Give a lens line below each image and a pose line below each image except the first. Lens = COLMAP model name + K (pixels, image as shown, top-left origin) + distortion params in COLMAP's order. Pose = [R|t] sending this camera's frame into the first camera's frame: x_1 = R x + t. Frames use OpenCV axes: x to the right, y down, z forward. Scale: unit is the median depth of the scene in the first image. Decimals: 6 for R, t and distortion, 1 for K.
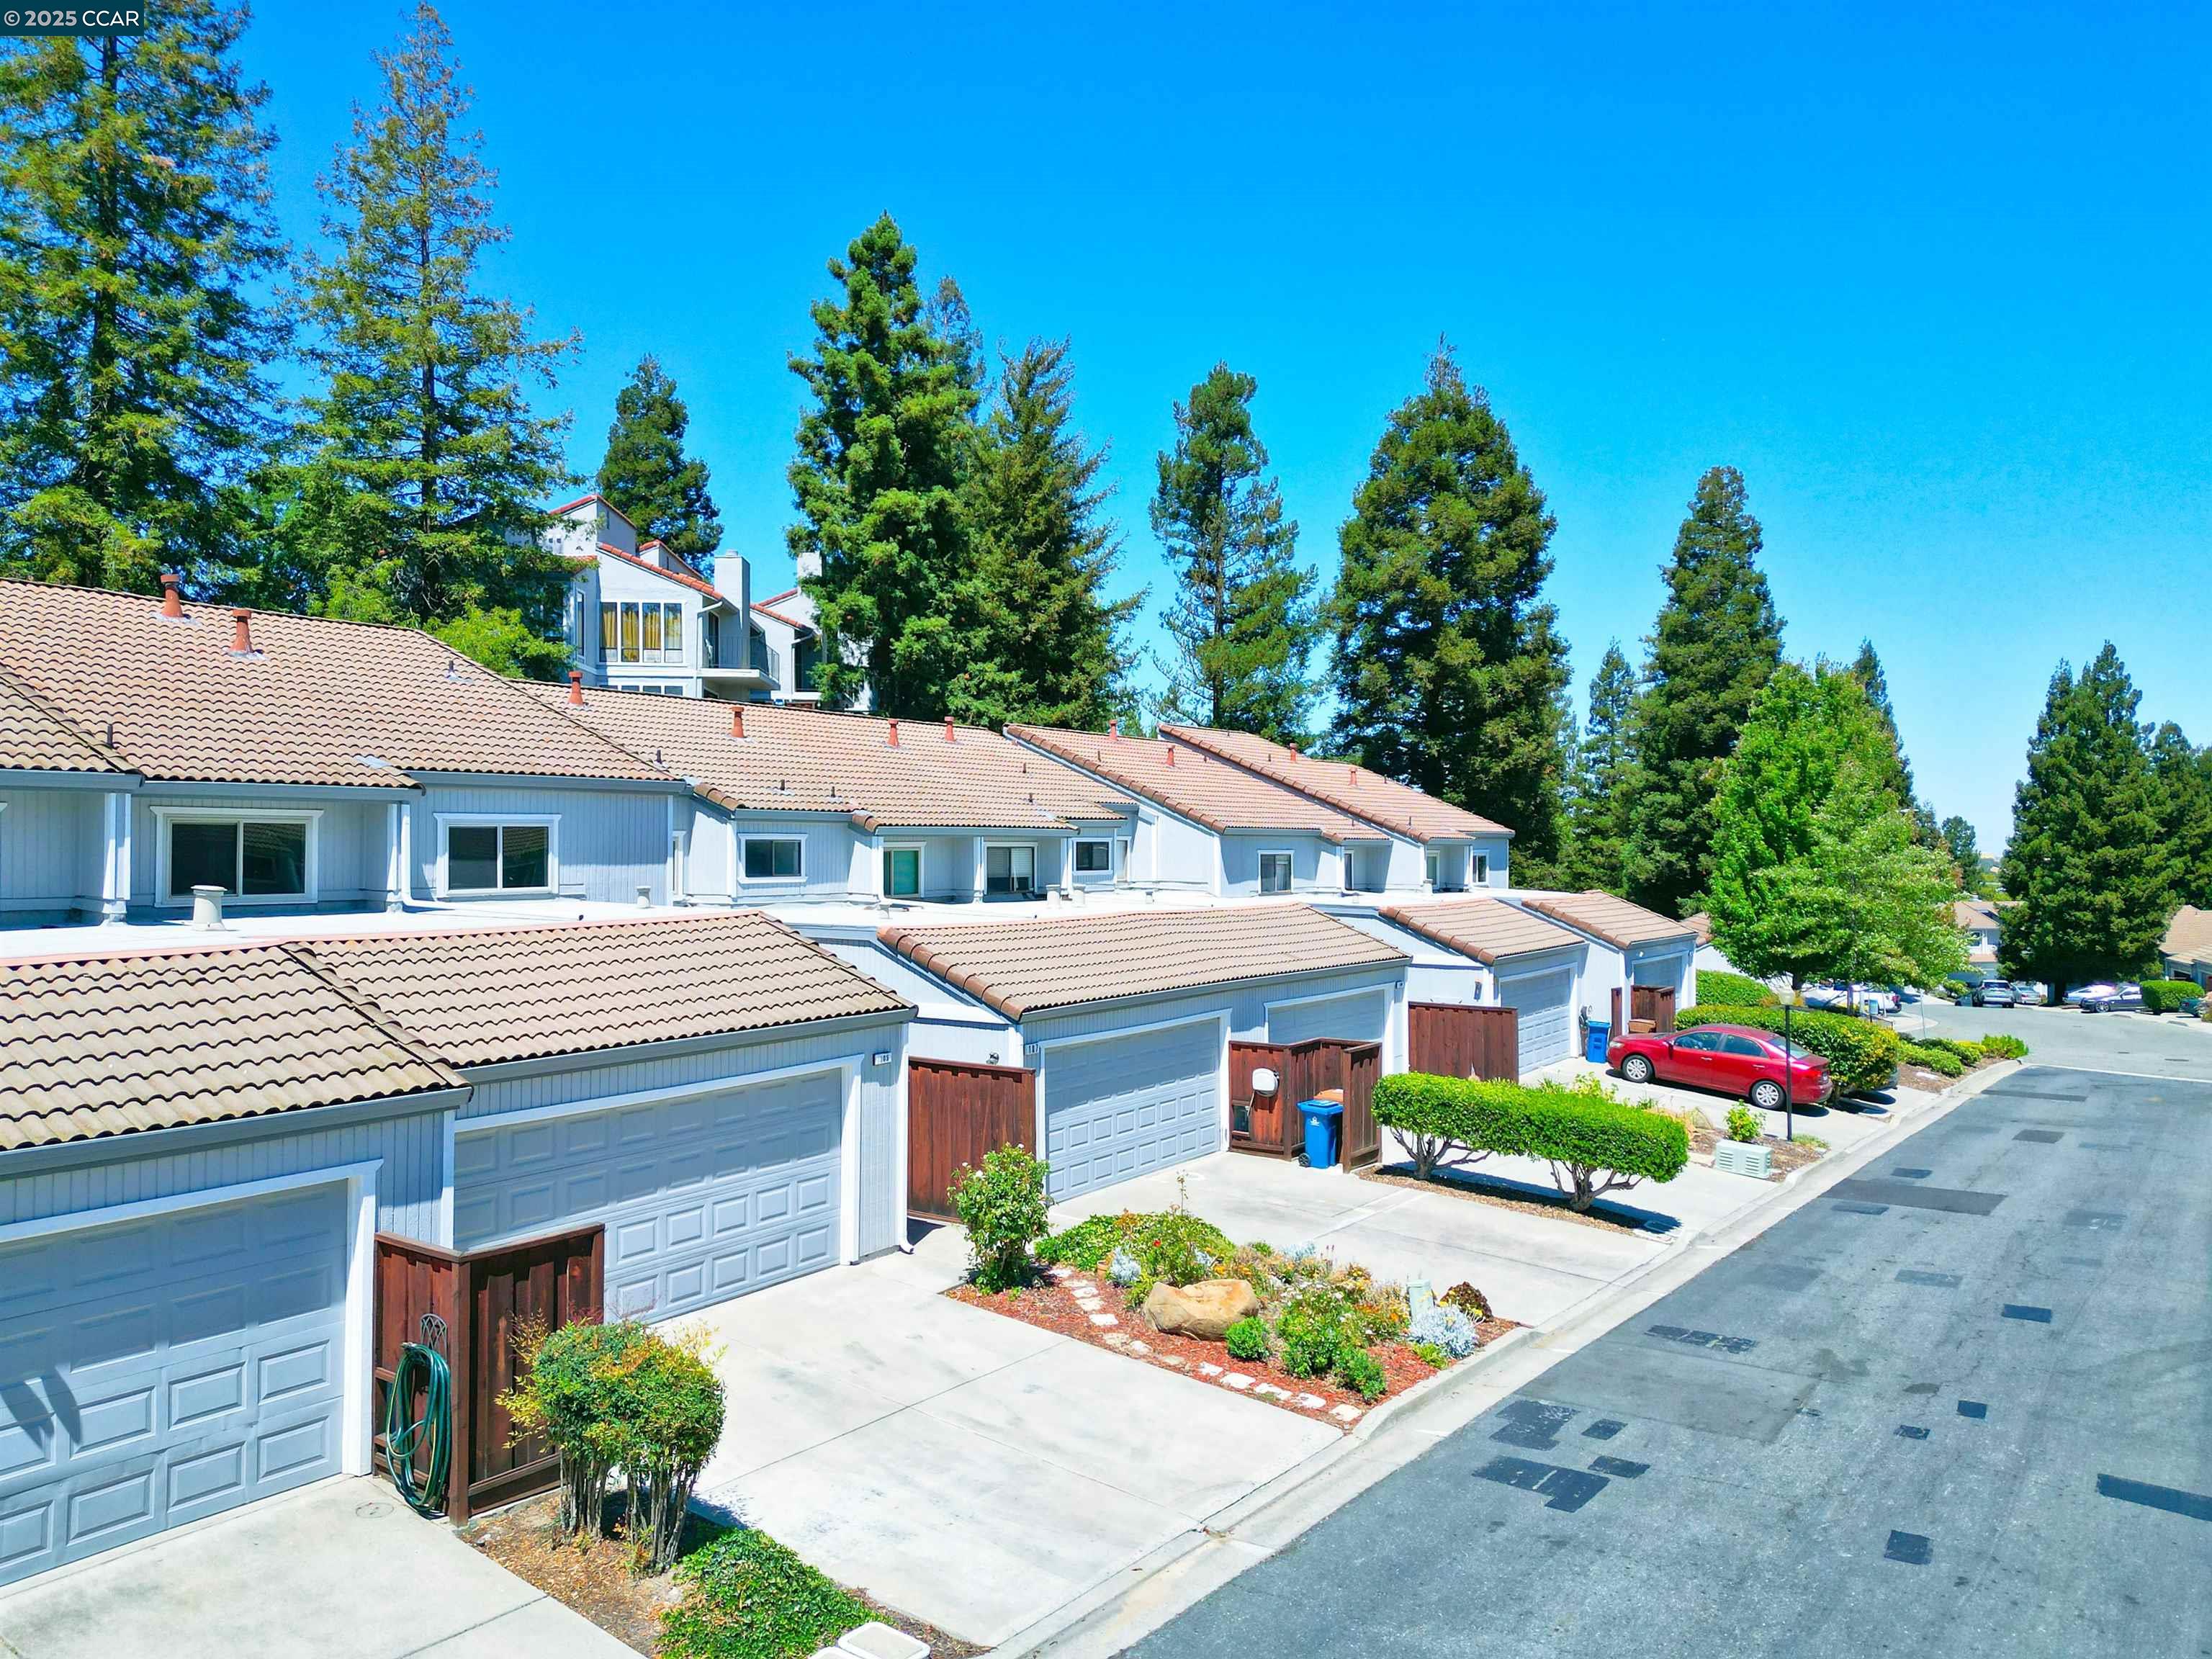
lens RADIAL K [[1615.5, 0, 1106.0], [0, 1615.5, 829.5], [0, 0, 1]] dist [0.023242, -0.004586]
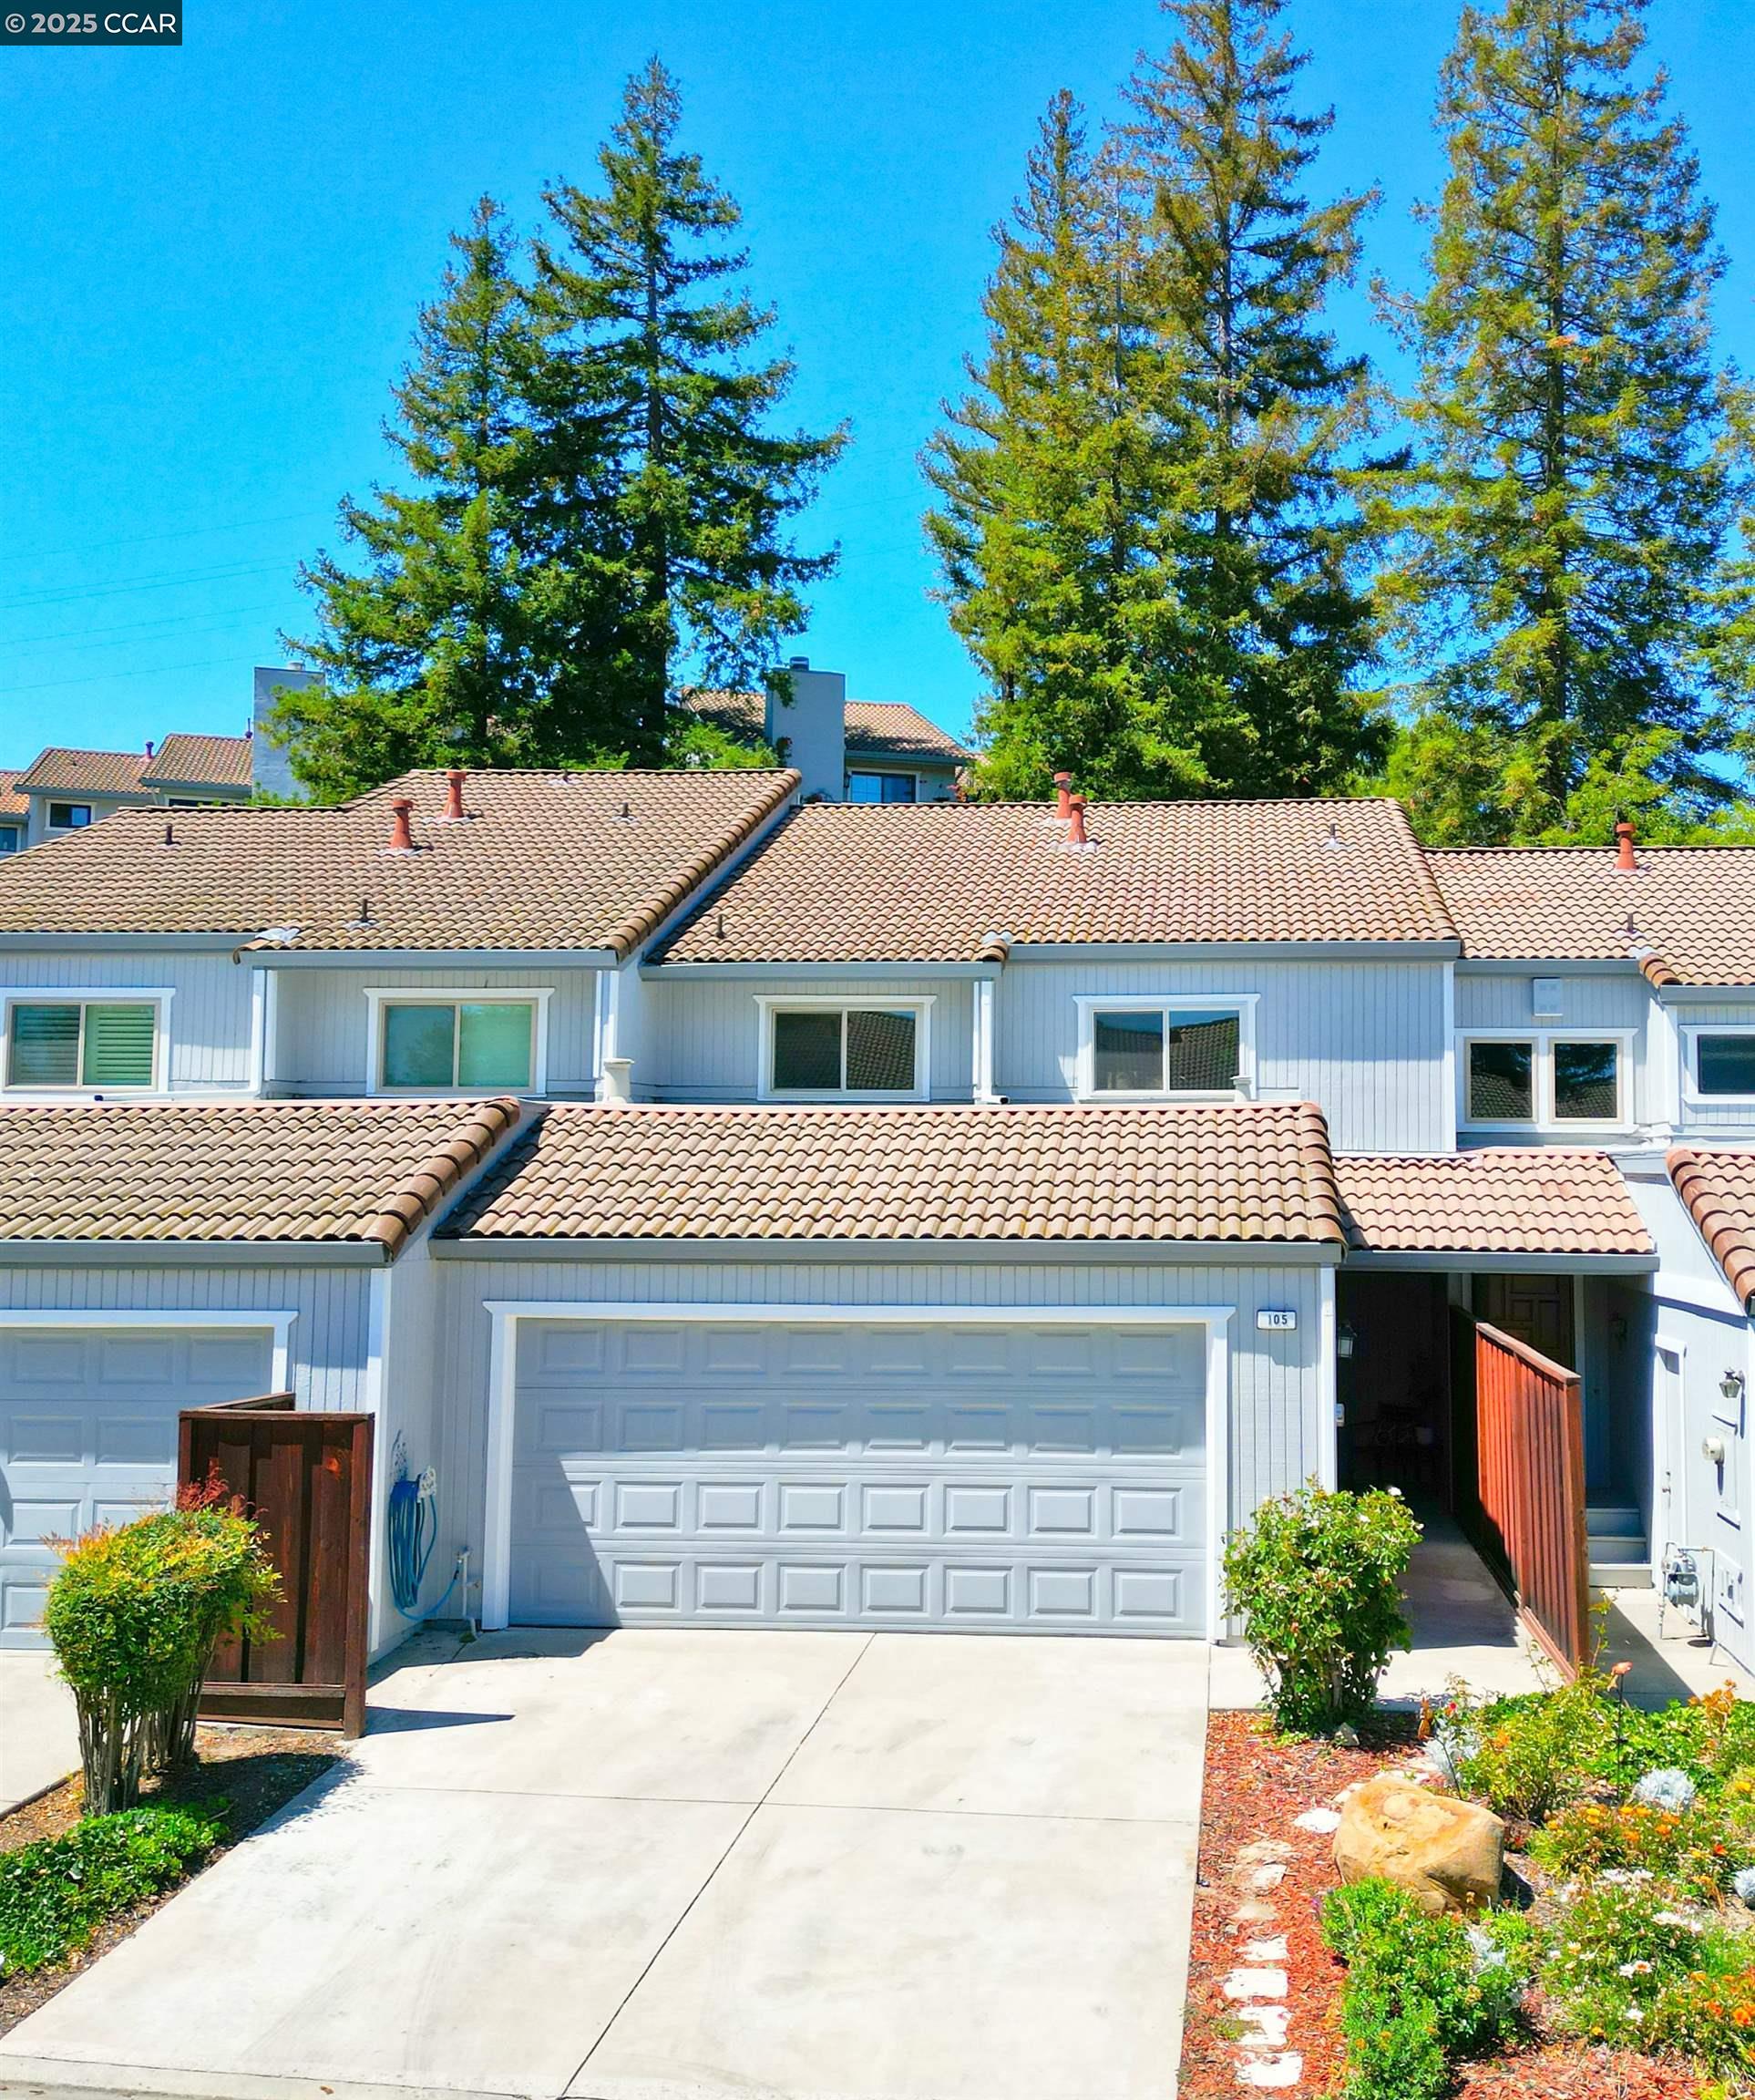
lens RADIAL K [[2029.4, 0, 1038.7], [0, 2029.4, 998.5], [0, 0, 1]] dist [0.092705, -0.094365]
pose [[0.486665, -0.074114, -0.870439, 0.572208], [0.001233, 0.996452, -0.084154, 0.095552], [0.873588, 0.039882, 0.485030, 0.602148]]
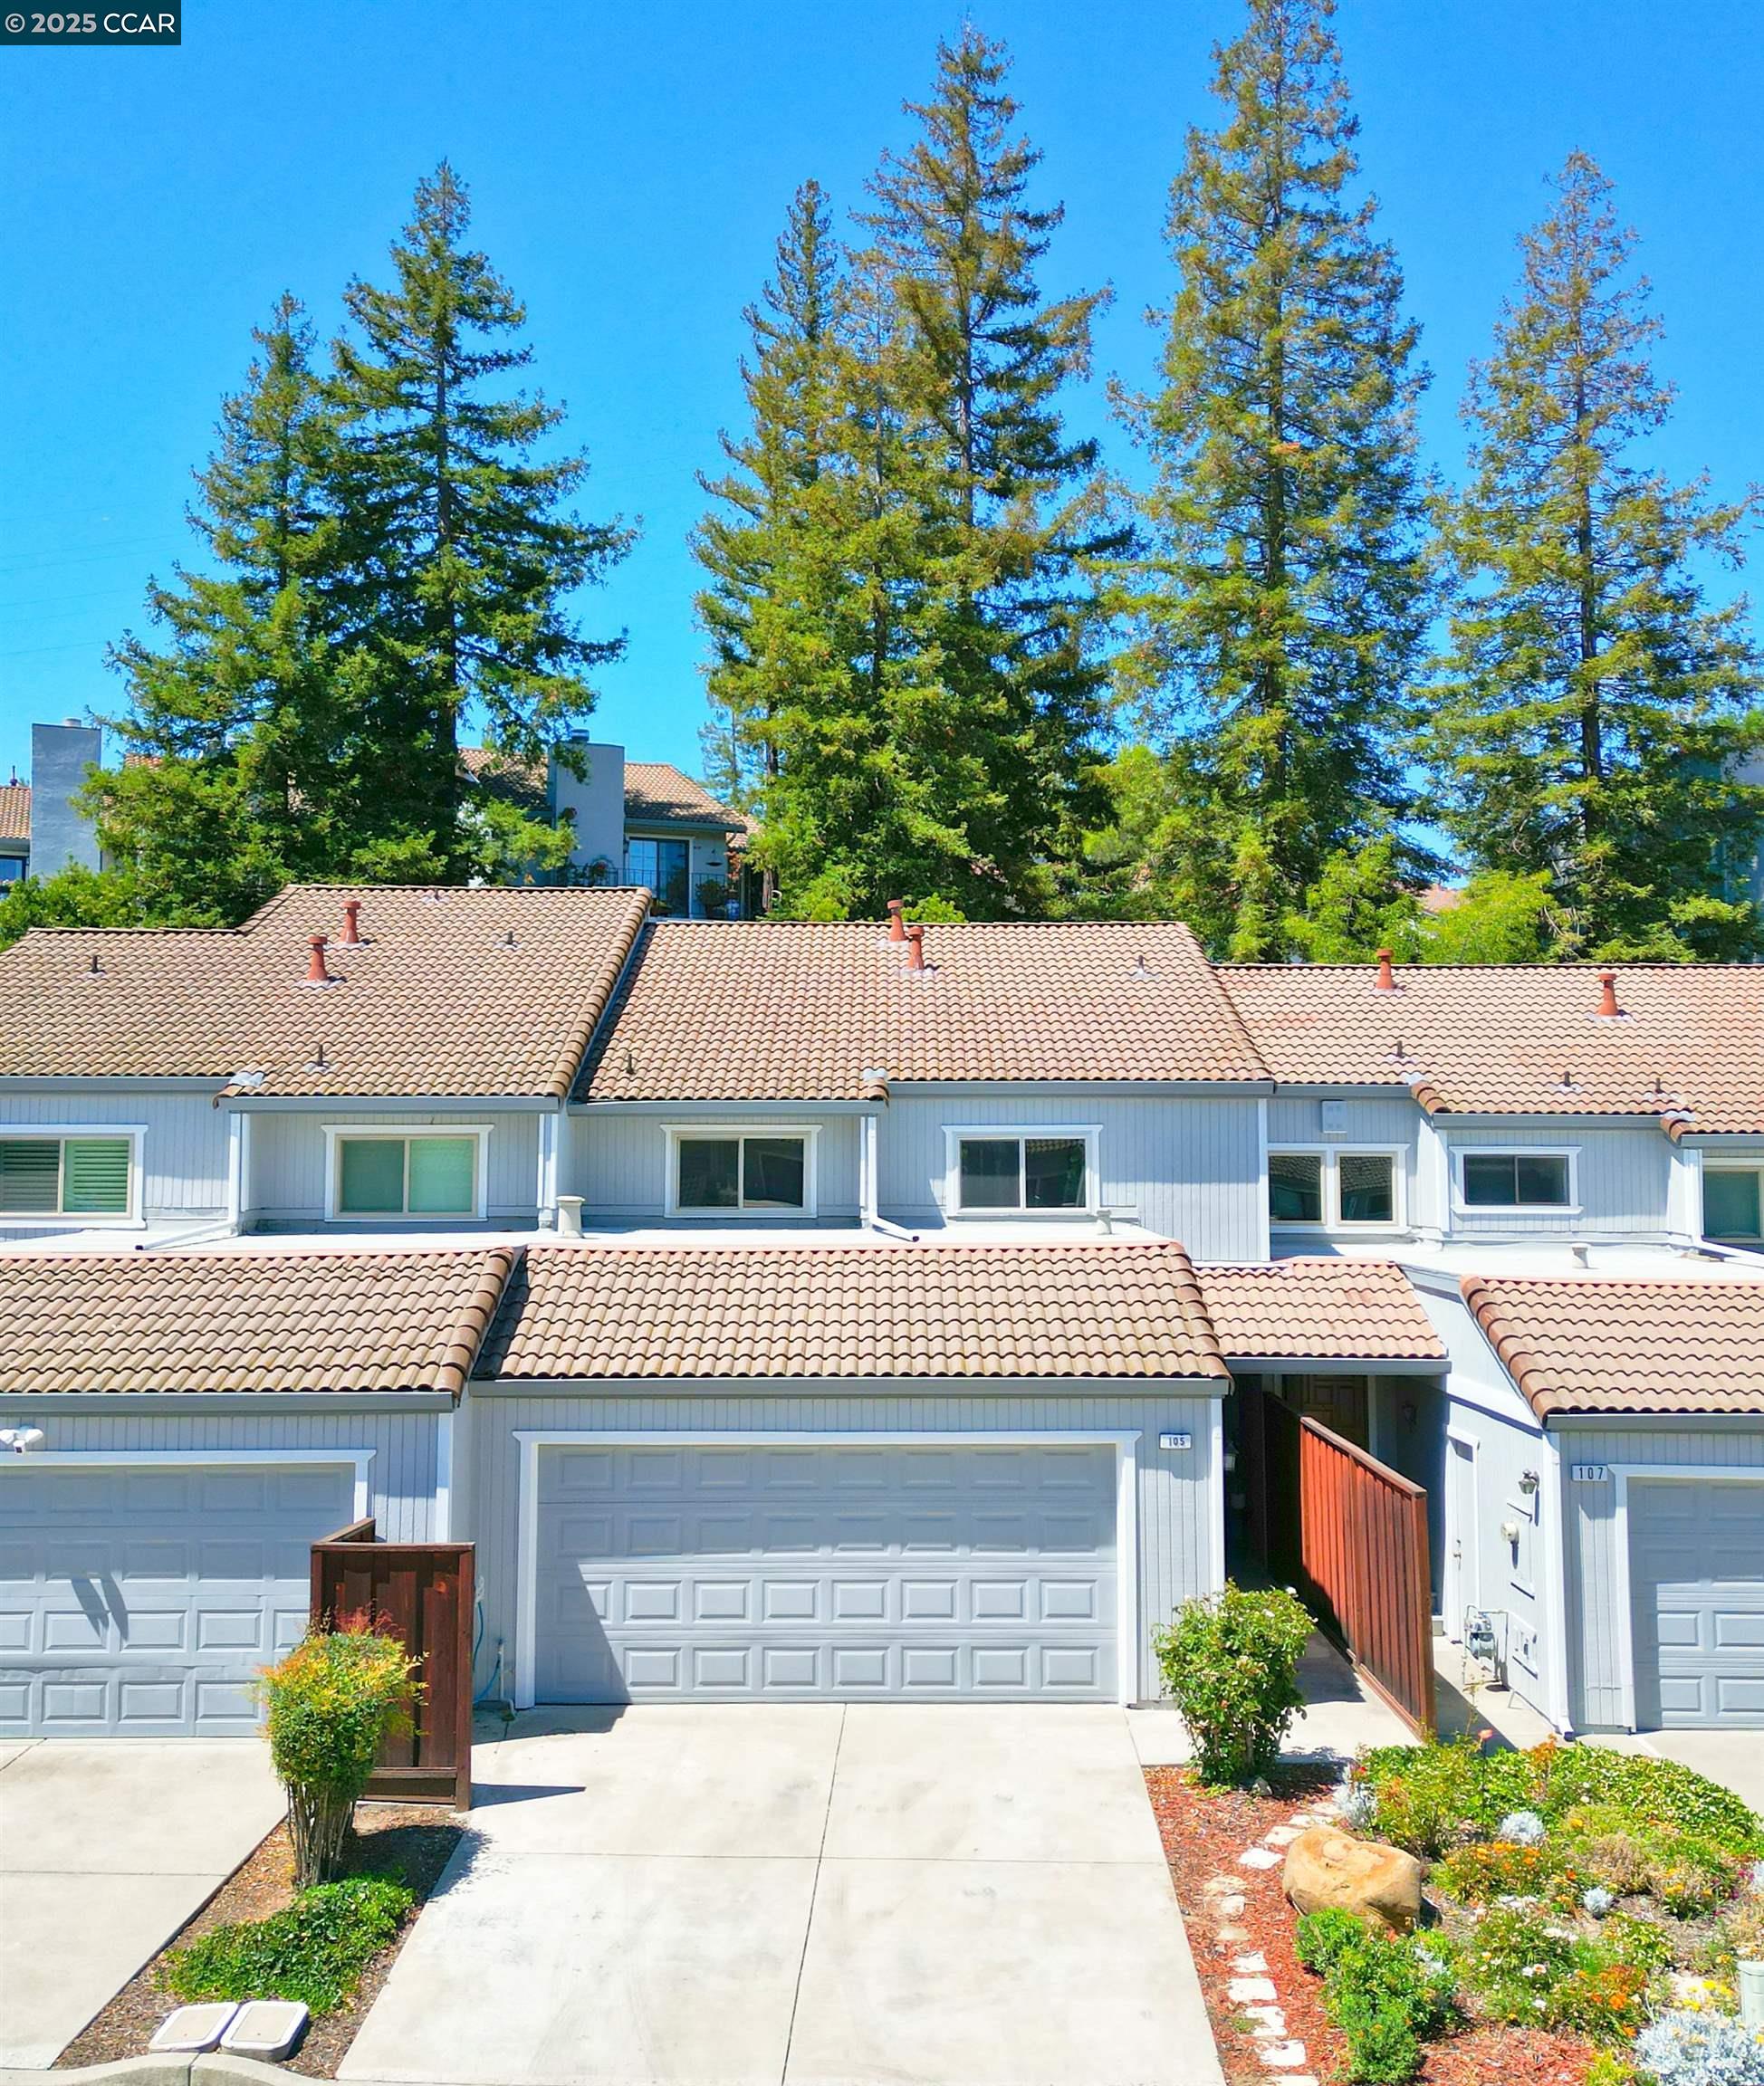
lens RADIAL K [[2030.6, 0, 878.3], [0, 2030.6, 990.0], [0, 0, 1]] dist [0.077187, -0.073341]
pose [[0.558277, -0.069558, -0.826733, 0.669689], [0.005886, 0.996786, -0.079890, 0.006725], [0.829633, 0.039734, 0.556893, 0.380886]]
